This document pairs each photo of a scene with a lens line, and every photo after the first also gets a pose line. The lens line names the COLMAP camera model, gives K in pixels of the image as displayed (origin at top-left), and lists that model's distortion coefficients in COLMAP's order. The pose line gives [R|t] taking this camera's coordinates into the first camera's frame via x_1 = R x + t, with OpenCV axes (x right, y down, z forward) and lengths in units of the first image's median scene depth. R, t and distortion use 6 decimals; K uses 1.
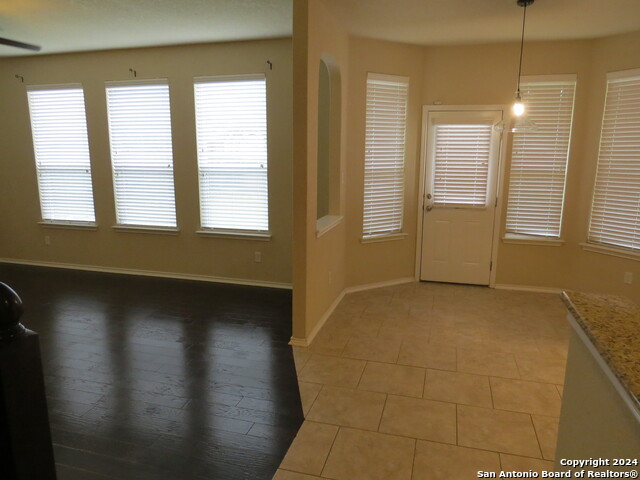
lens RADIAL K [[454.1, 0, 320.4], [0, 454.1, 236.0], [0, 0, 1]] dist [-0.023261, 0.004965]
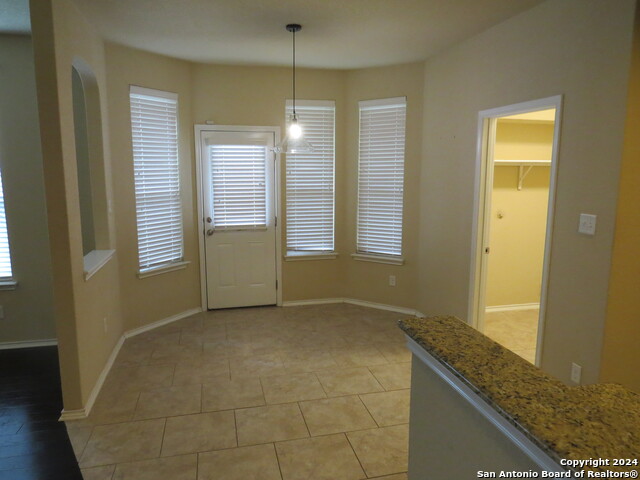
lens RADIAL K [[454.1, 0, 317.9], [0, 454.1, 237.9], [0, 0, 1]] dist [-0.023261, 0.004965]
pose [[0.875434, -0.079917, 0.476684, -0.017582], [0.098418, 0.995048, -0.013922, -0.015415], [-0.473211, 0.059102, 0.878964, 0.064886]]
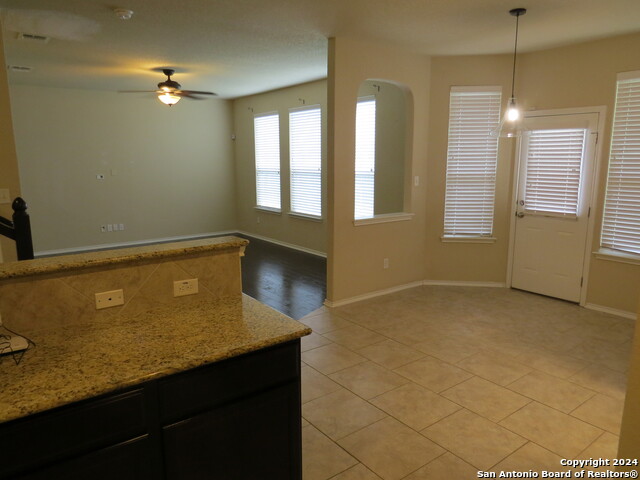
lens RADIAL K [[454.1, 0, 316.5], [0, 454.1, 239.1], [0, 0, 1]] dist [-0.023261, 0.004965]
pose [[0.791834, 0.101277, -0.602281, 0.518529], [-0.106223, 0.993962, 0.027487, 0.012385], [0.601428, 0.042211, 0.797811, -0.057044]]
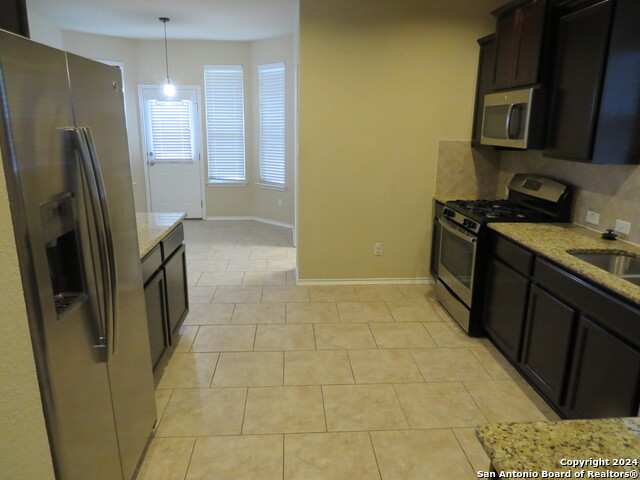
lens RADIAL K [[454.1, 0, 314.6], [0, 454.1, 237.7], [0, 0, 1]] dist [-0.023261, 0.004965]
pose [[0.939711, -0.080345, 0.332398, 0.244757], [0.062691, 0.996010, 0.063517, 0.108286], [-0.336175, -0.038849, 0.940998, -0.441860]]
